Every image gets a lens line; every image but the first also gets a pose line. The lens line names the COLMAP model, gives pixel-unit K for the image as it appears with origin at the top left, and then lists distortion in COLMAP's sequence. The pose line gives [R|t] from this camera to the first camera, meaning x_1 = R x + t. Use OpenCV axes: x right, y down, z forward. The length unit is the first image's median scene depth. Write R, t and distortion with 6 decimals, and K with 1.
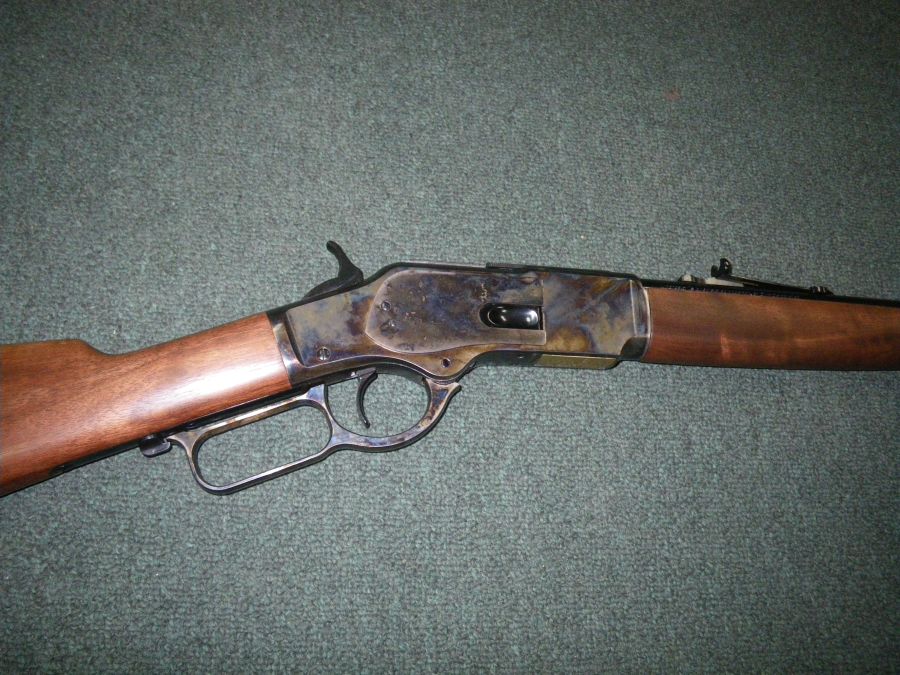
lens RADIAL K [[738.2, 0, 459.0], [0, 738.2, 341.0], [0, 0, 1]] dist [-0.160074, 0.107416]
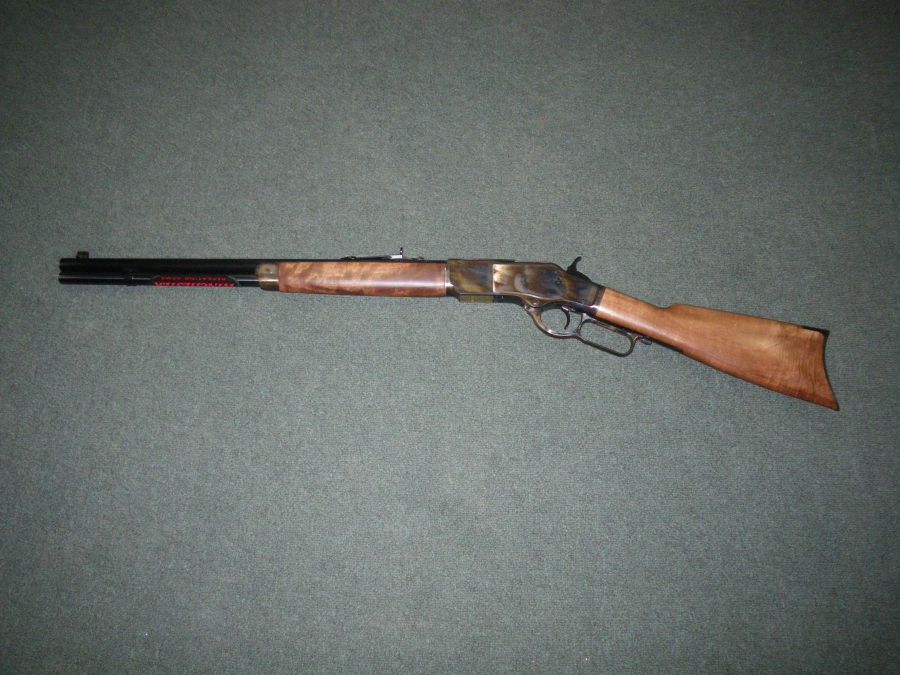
lens RADIAL K [[738.2, 0, 451.8], [0, 738.2, 339.0], [0, 0, 1]] dist [-0.160074, 0.107416]
pose [[0.988924, -0.025783, -0.146163, 0.392215], [0.025541, 0.999668, -0.003532, 0.340027], [0.146206, -0.000240, 0.989254, -1.320663]]
